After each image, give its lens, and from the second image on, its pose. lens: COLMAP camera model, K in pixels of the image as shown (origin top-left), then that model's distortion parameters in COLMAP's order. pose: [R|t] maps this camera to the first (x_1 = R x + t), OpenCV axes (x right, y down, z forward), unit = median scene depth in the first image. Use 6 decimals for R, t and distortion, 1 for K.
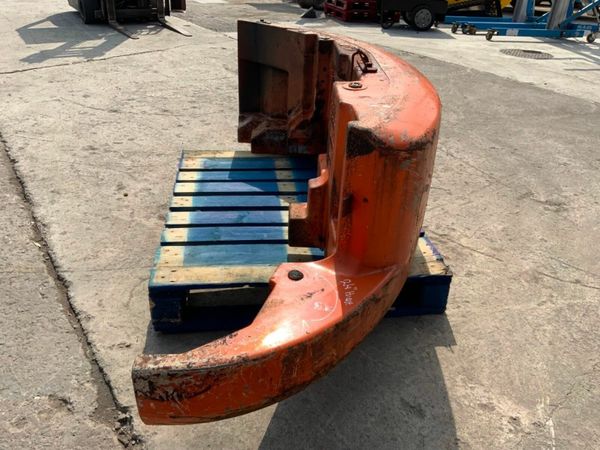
lens RADIAL K [[497.3, 0, 302.9], [0, 497.3, 224.3], [0, 0, 1]] dist [0.062000, -0.119668]
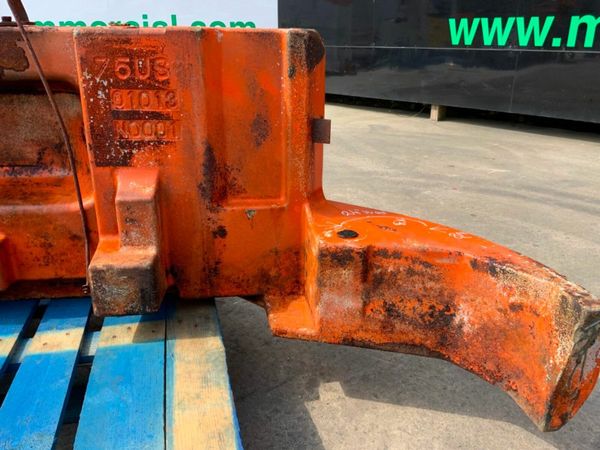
lens RADIAL K [[497.3, 0, 296.1], [0, 497.3, 225.7], [0, 0, 1]] dist [0.062000, -0.119668]
pose [[-0.078915, -0.388877, 0.917904, -0.572341], [0.479272, 0.792578, 0.376986, -0.191562], [-0.874112, 0.469675, 0.123831, 0.774058]]
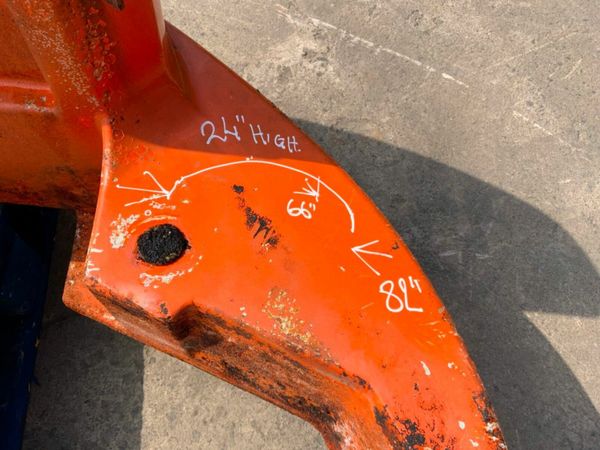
lens RADIAL K [[497.3, 0, 300.9], [0, 497.3, 225.2], [0, 0, 1]] dist [0.062000, -0.119668]
pose [[0.109715, -0.914723, 0.388901, -0.102280], [0.413293, 0.397819, 0.819103, -0.120676], [-0.903964, 0.070862, 0.421695, 0.609013]]
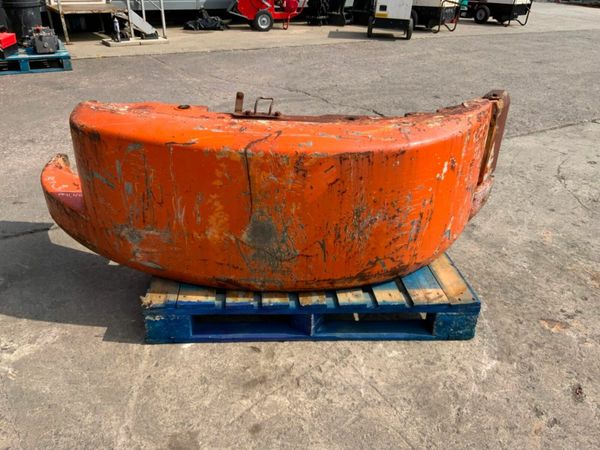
lens RADIAL K [[497.3, 0, 300.4], [0, 497.3, 225.7], [0, 0, 1]] dist [0.062000, -0.119668]
pose [[-0.057878, 0.430278, -0.900839, 1.197533], [-0.518867, 0.757937, 0.395359, -0.630264], [0.852893, 0.490298, 0.179389, 1.073595]]
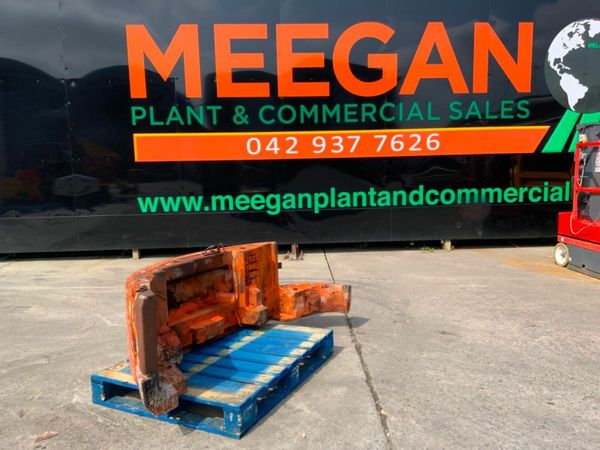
lens RADIAL K [[497.3, 0, 304.8], [0, 497.3, 223.6], [0, 0, 1]] dist [0.062000, -0.119668]
pose [[-0.839040, -0.092351, 0.536175, -1.342509], [0.250910, 0.808754, 0.531940, -1.480695], [-0.482759, 0.580851, -0.655405, 2.204496]]
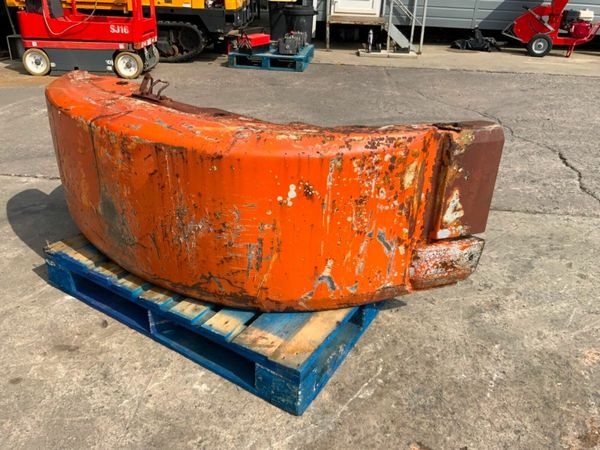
lens RADIAL K [[497.3, 0, 303.0], [0, 497.3, 227.5], [0, 0, 1]] dist [0.062000, -0.119668]
pose [[-0.630273, 0.296070, -0.717703, 0.780759], [-0.433087, 0.633155, 0.641521, -0.987004], [0.644353, 0.715162, -0.270836, 1.766258]]
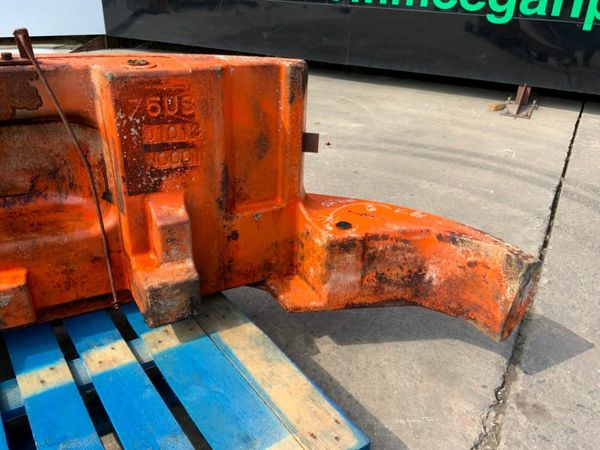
lens RADIAL K [[497.3, 0, 296.0], [0, 497.3, 227.6], [0, 0, 1]] dist [0.062000, -0.119668]
pose [[-0.431555, -0.465042, 0.772979, -0.590788], [0.392593, 0.674653, 0.625072, -0.438758], [-0.812177, 0.573219, -0.108577, 0.948766]]
